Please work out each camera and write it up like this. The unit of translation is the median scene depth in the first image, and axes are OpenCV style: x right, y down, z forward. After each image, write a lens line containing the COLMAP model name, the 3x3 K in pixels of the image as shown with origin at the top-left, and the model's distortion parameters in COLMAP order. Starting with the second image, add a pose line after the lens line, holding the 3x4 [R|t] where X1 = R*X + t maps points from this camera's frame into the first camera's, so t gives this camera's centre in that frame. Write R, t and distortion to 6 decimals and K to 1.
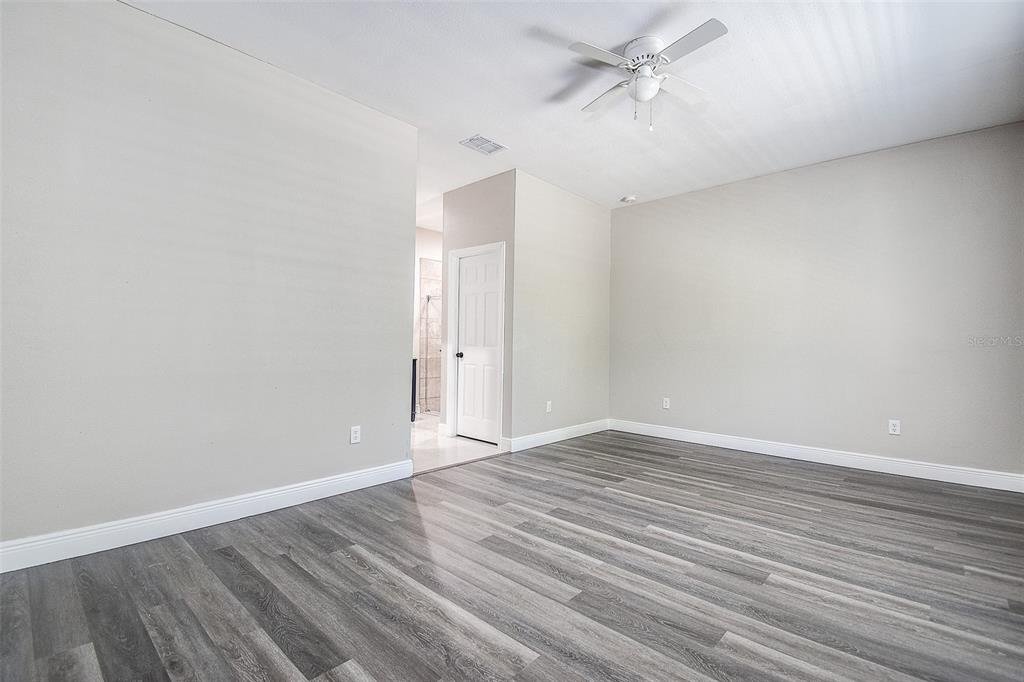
lens RADIAL K [[469.1, 0, 511.9], [0, 469.1, 342.1], [0, 0, 1]] dist [0.001990, -0.000377]
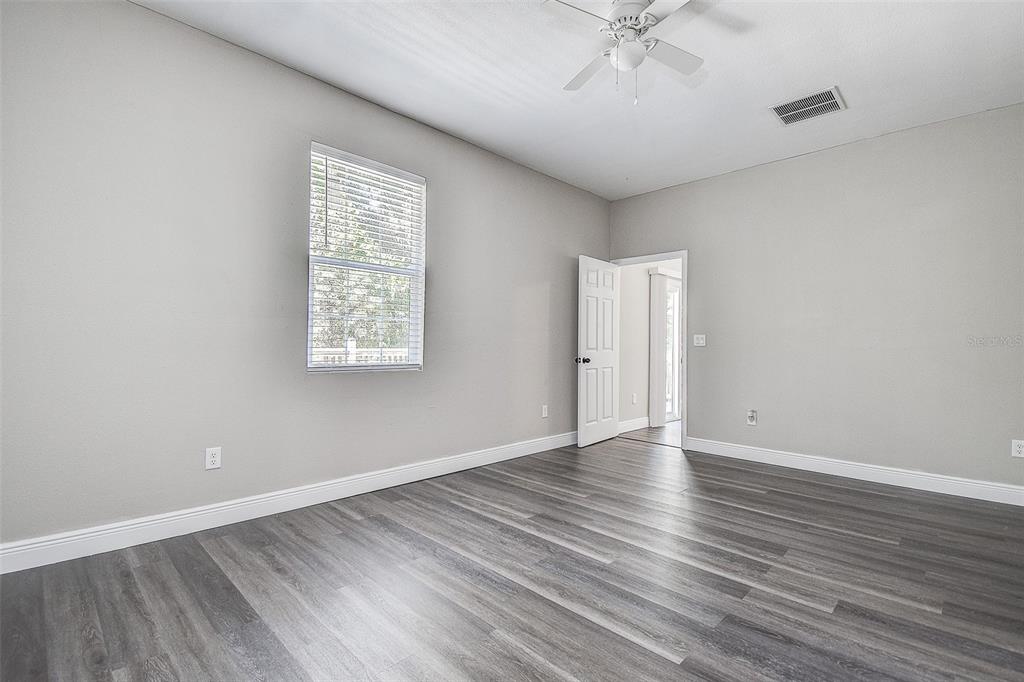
lens RADIAL K [[469.1, 0, 512.0], [0, 469.1, 341.9], [0, 0, 1]] dist [0.001990, -0.000377]
pose [[-0.999102, -0.028177, 0.031646, 0.513259], [-0.028457, 0.999559, -0.008437, 0.012780], [-0.031394, -0.009330, -0.999464, 2.099940]]
